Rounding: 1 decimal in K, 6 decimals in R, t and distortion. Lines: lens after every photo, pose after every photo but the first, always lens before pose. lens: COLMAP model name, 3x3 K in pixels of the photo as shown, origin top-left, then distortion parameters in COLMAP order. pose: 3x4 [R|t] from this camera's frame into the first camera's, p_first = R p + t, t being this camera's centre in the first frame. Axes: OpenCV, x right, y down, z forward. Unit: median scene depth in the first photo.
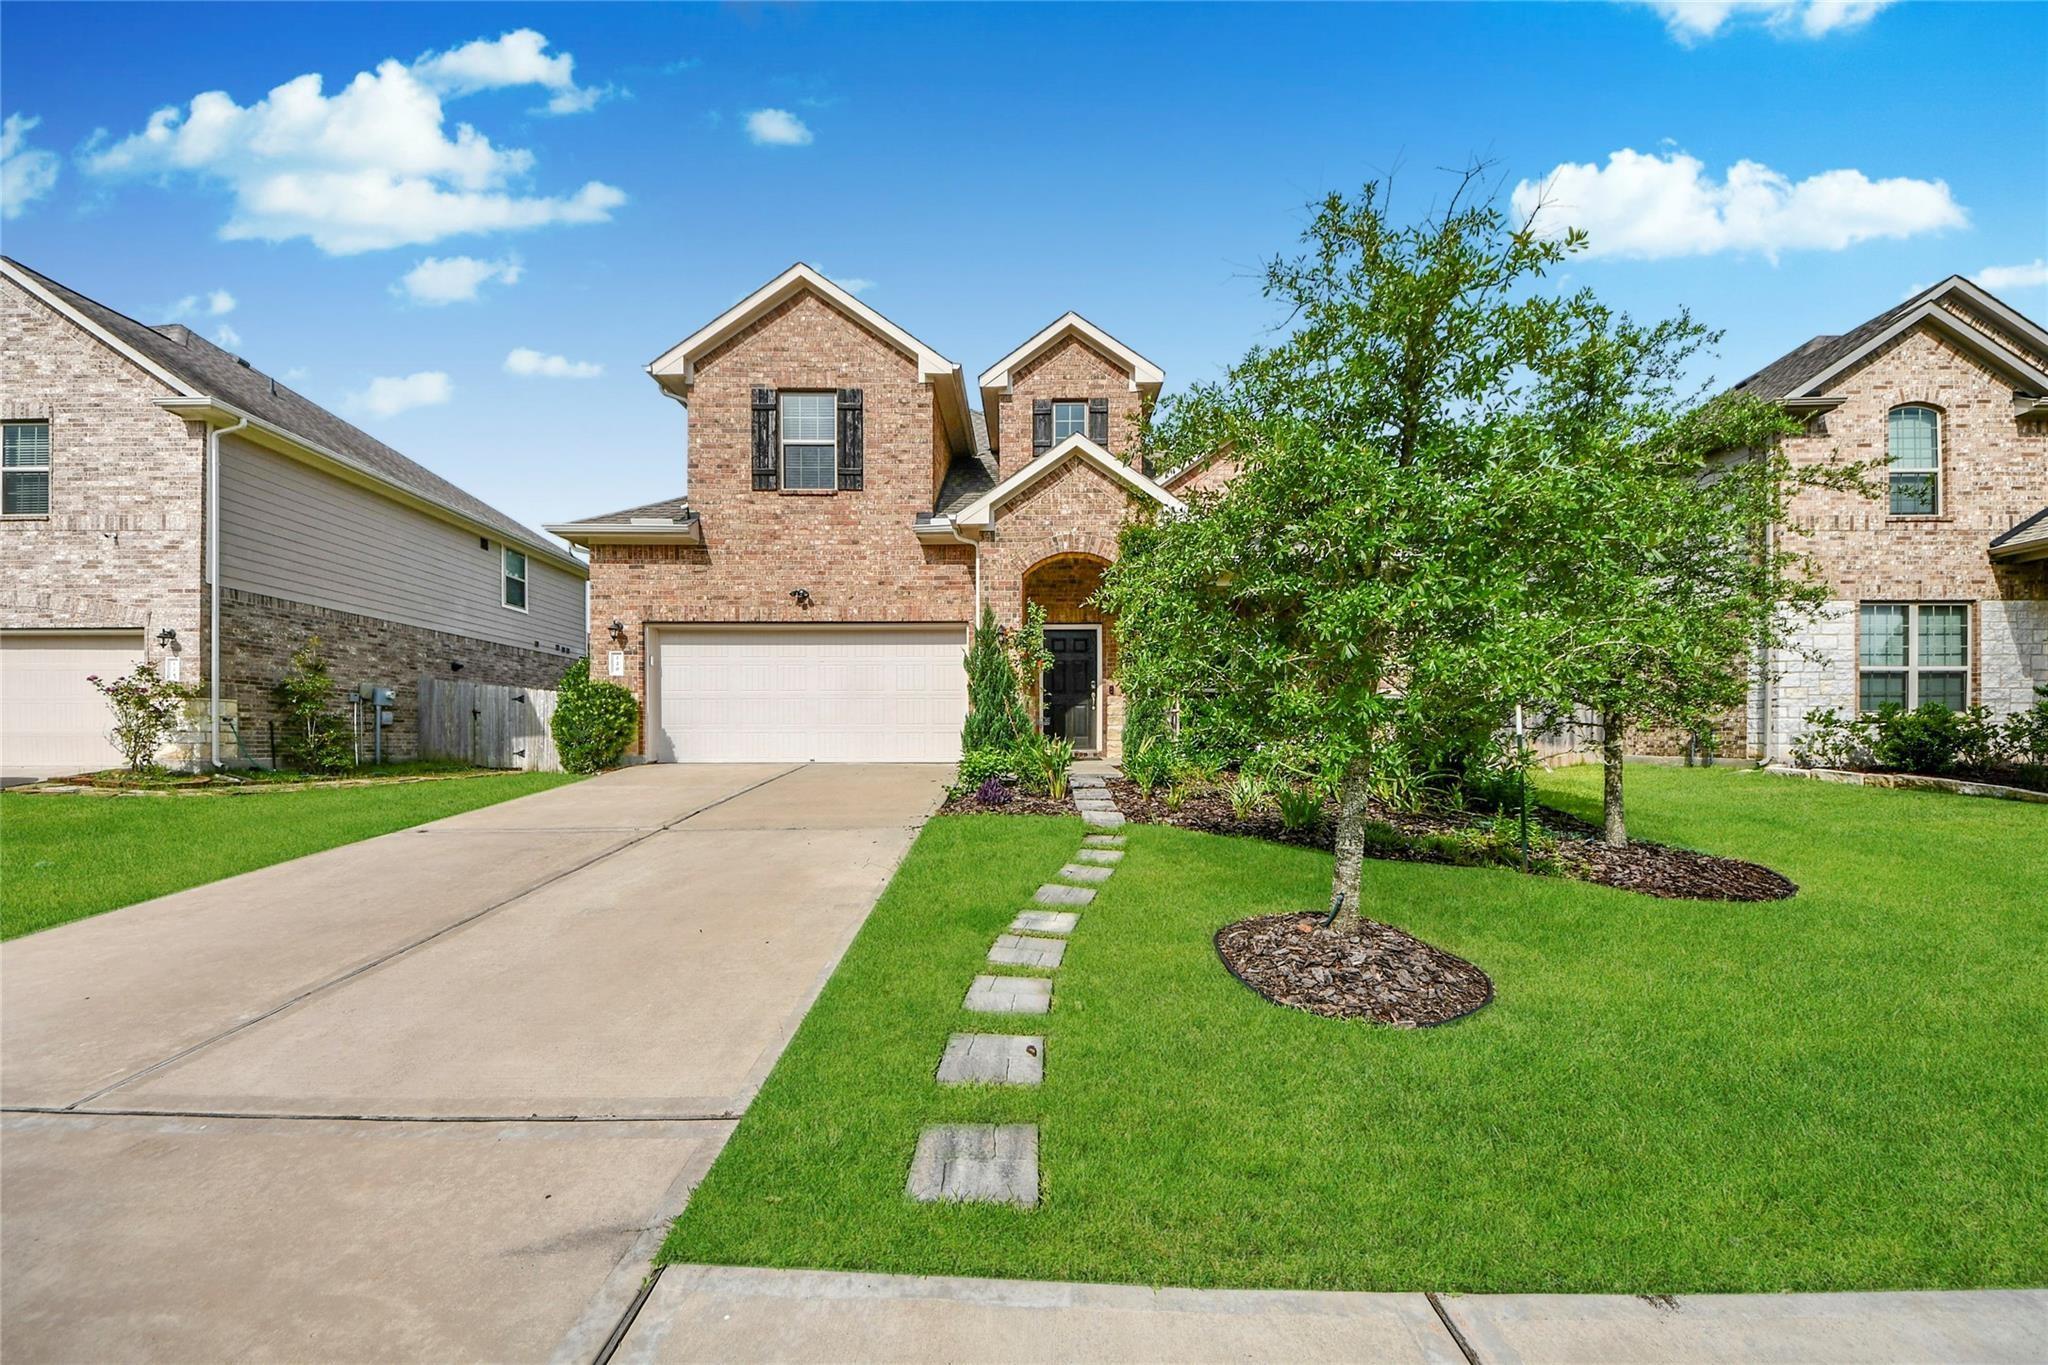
lens RADIAL K [[704.8, 0, 1021.7], [0, 704.8, 678.6], [0, 0, 1]] dist [0.015154, -0.000027]
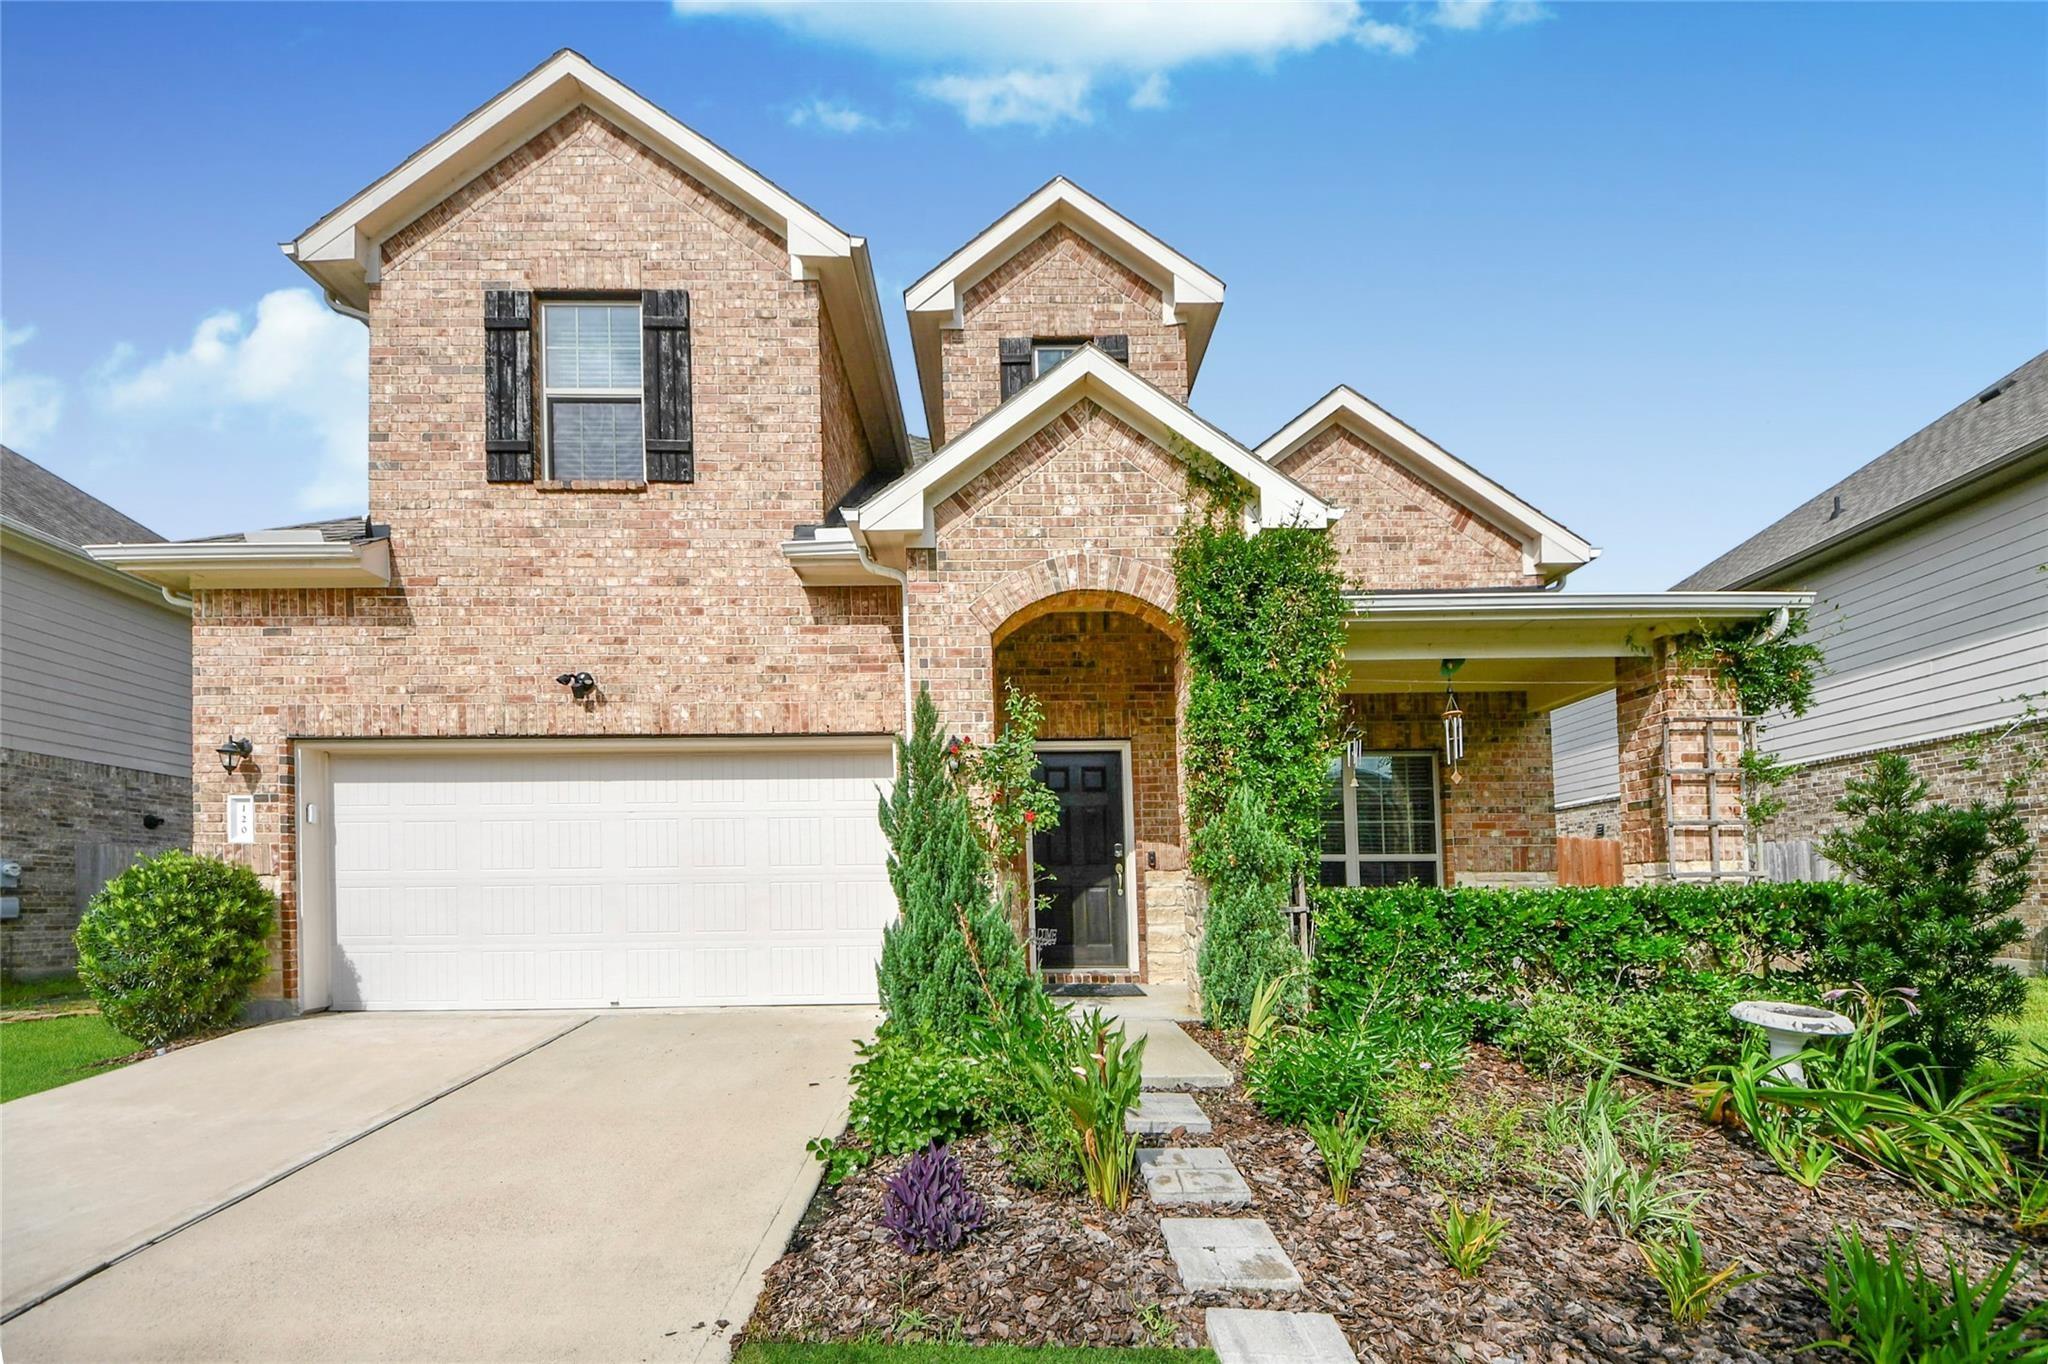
lens RADIAL K [[718.1, 0, 925.2], [0, 718.1, 562.6], [0, 0, 1]] dist [0.002577, -0.000079]
pose [[0.996280, -0.032566, -0.079786, -0.003781], [0.003304, 0.939602, -0.342254, -0.017067], [0.086112, 0.340717, 0.936214, 0.503313]]
